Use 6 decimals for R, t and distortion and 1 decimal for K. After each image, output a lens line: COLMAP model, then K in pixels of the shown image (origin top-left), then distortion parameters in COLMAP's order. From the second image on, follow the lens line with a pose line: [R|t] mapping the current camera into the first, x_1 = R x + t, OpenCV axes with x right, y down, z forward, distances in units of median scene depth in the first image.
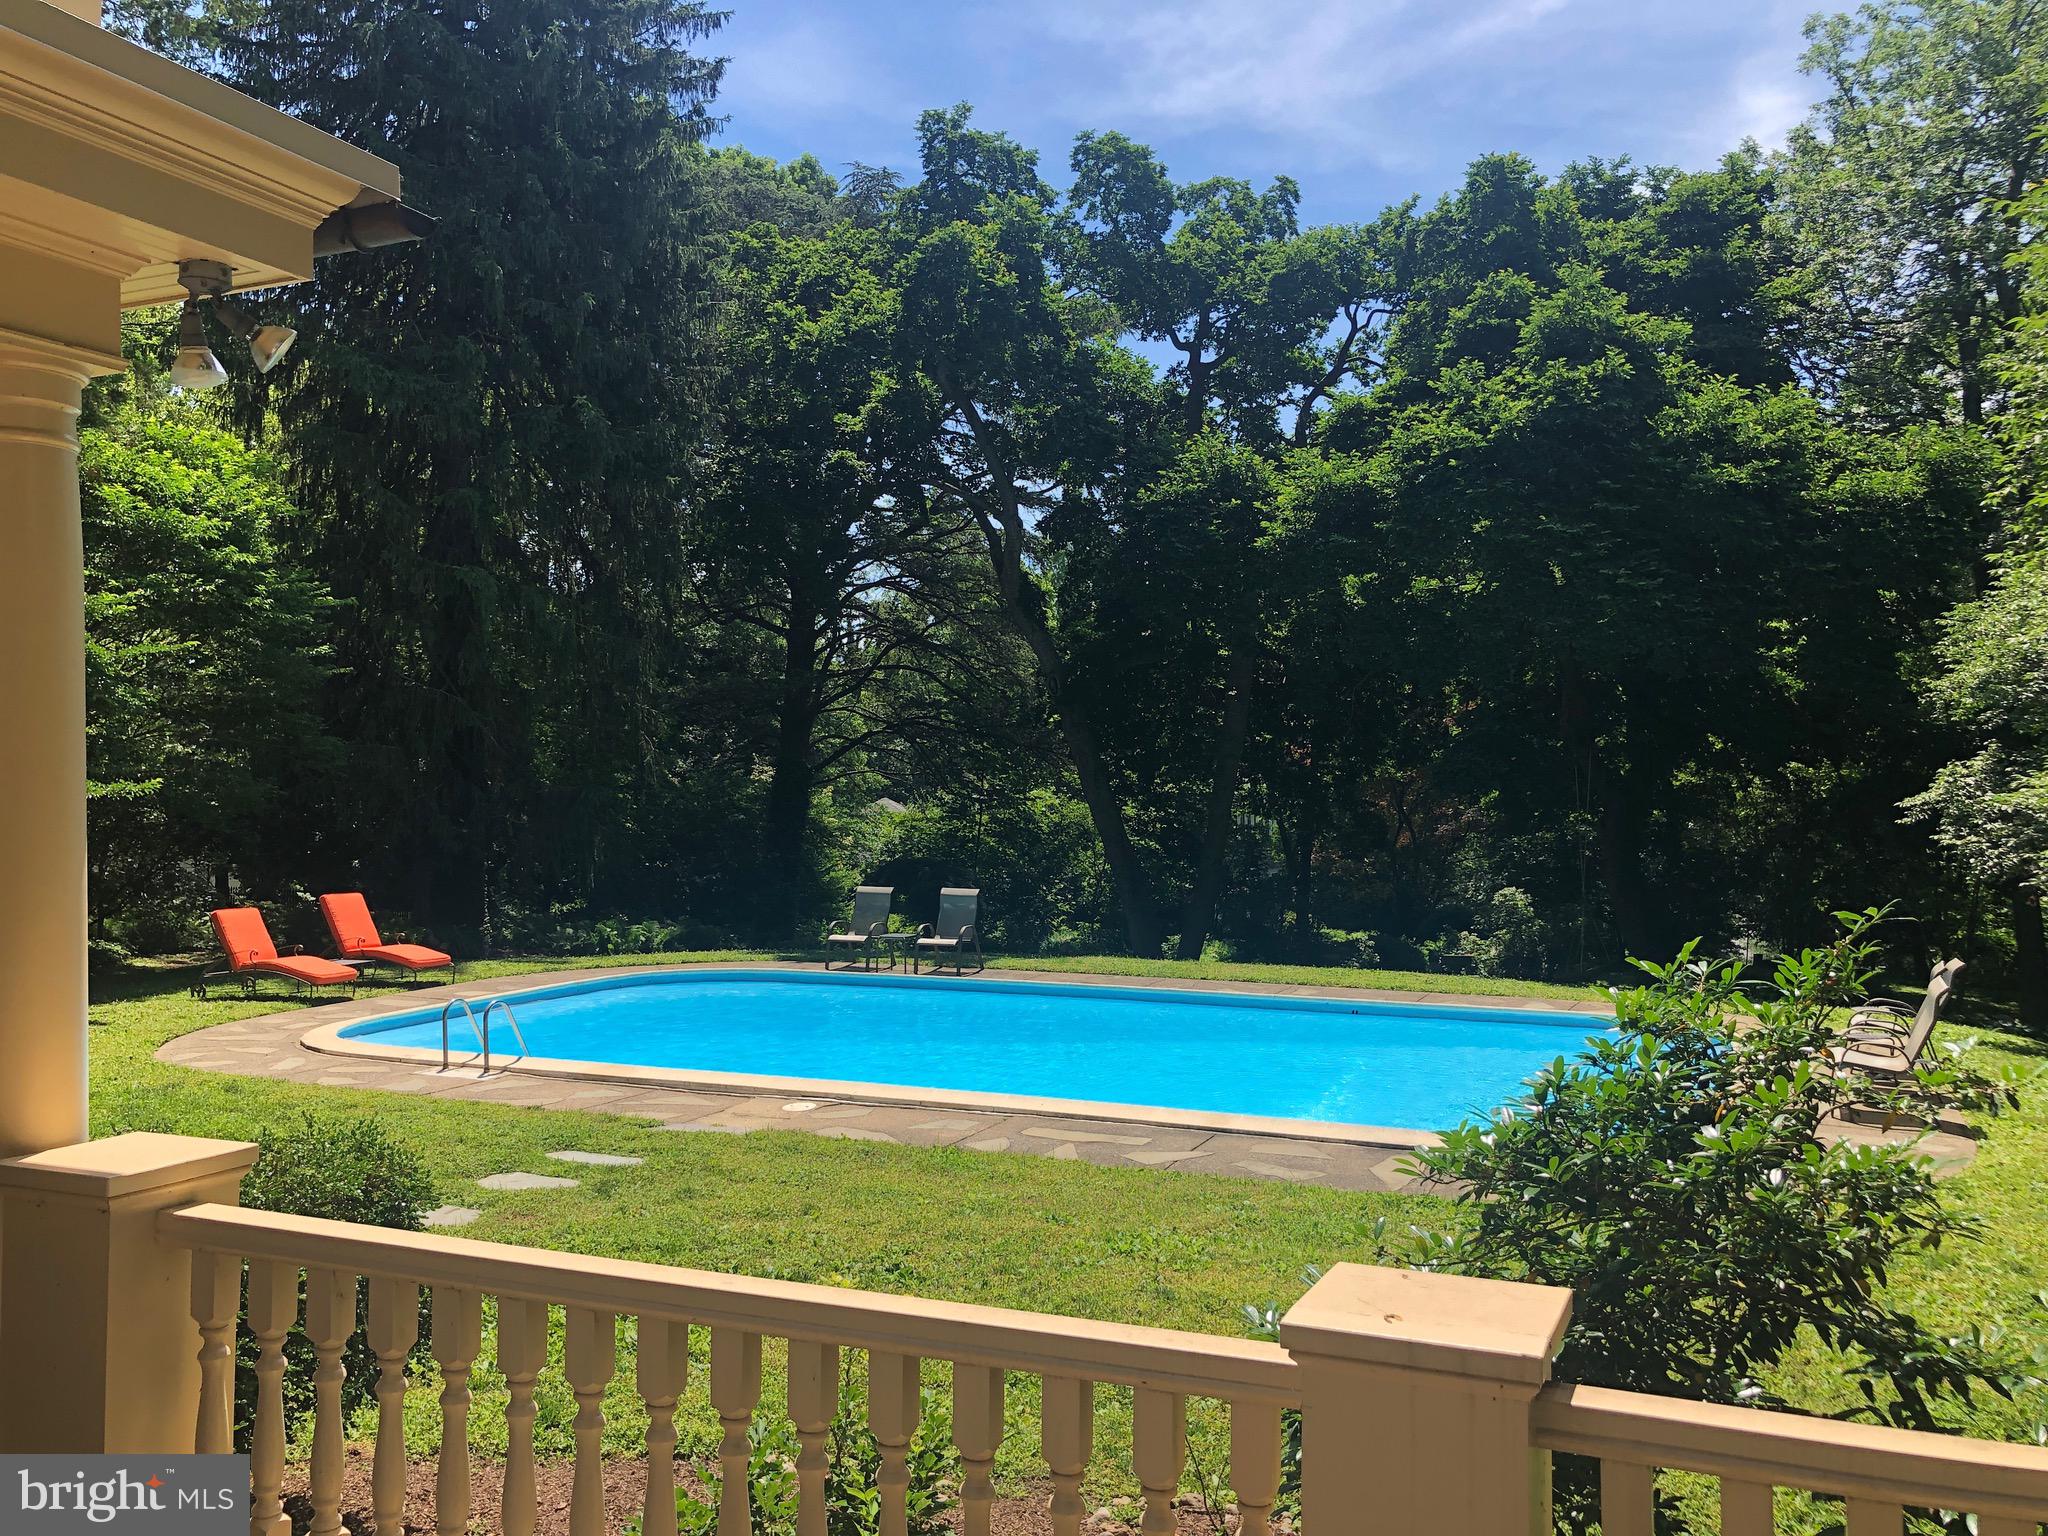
lens RADIAL K [[1652.4, 0, 1024.0], [0, 1652.4, 768.0], [0, 0, 1]] dist [0.096218, -0.151750]
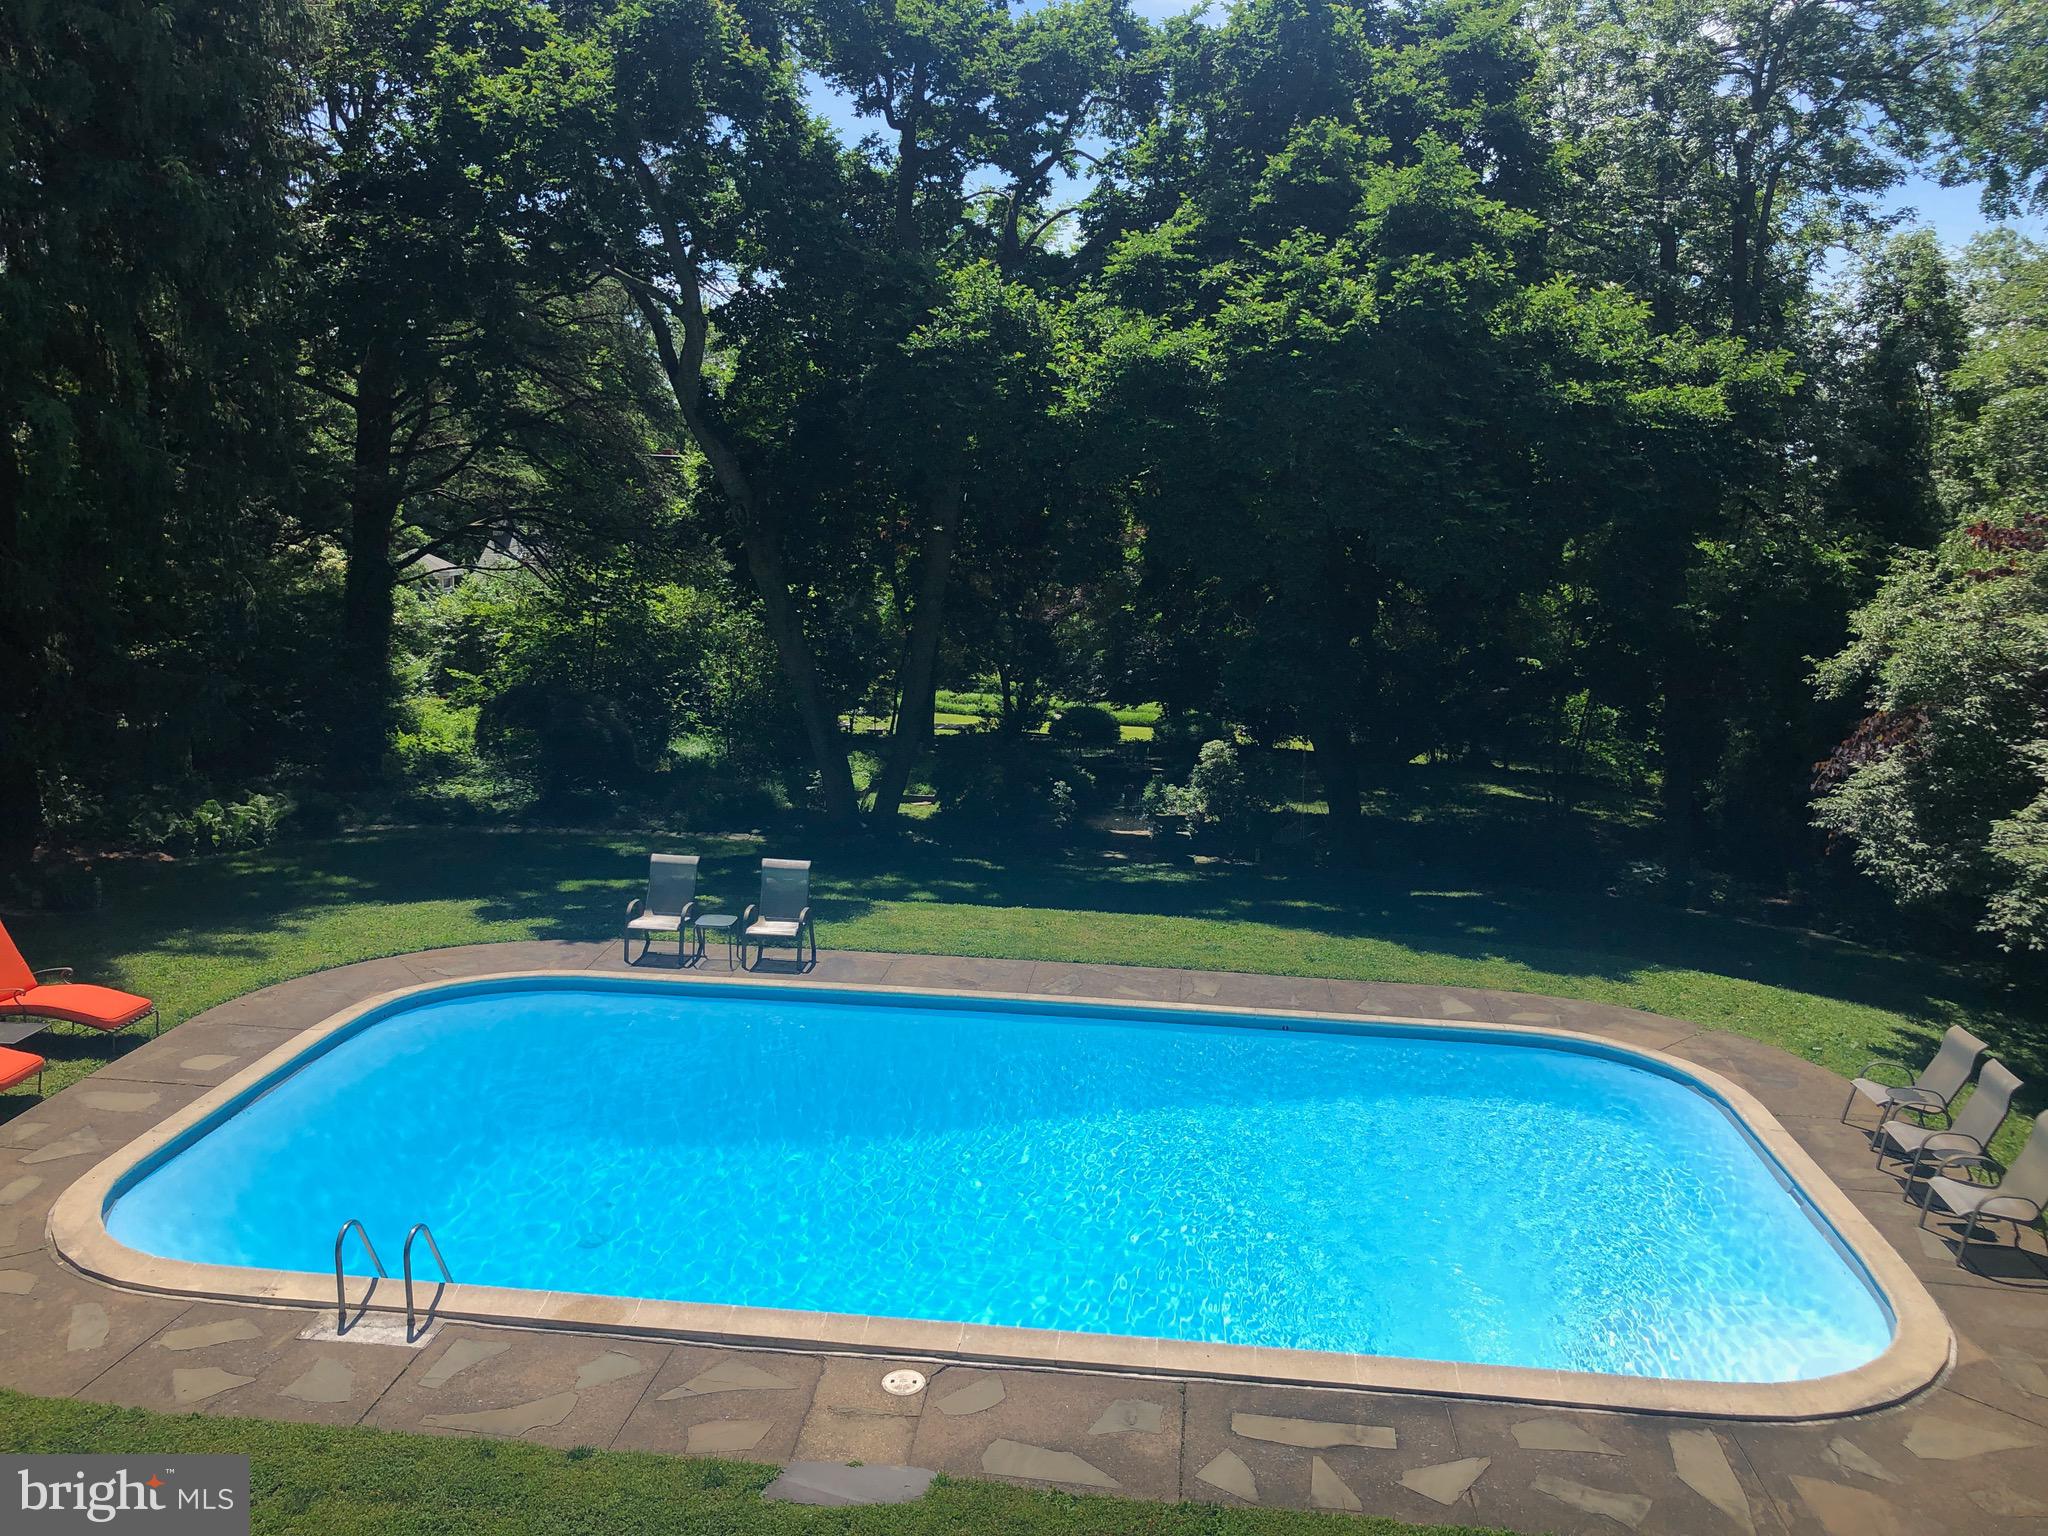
lens RADIAL K [[1652.4, 0, 1024.0], [0, 1652.4, 768.0], [0, 0, 1]] dist [0.096218, -0.151750]
pose [[0.950966, -0.026967, 0.308118, -0.156938], [-0.031099, 0.982806, 0.182001, -0.112781], [-0.307728, -0.182659, 0.933777, 0.144739]]
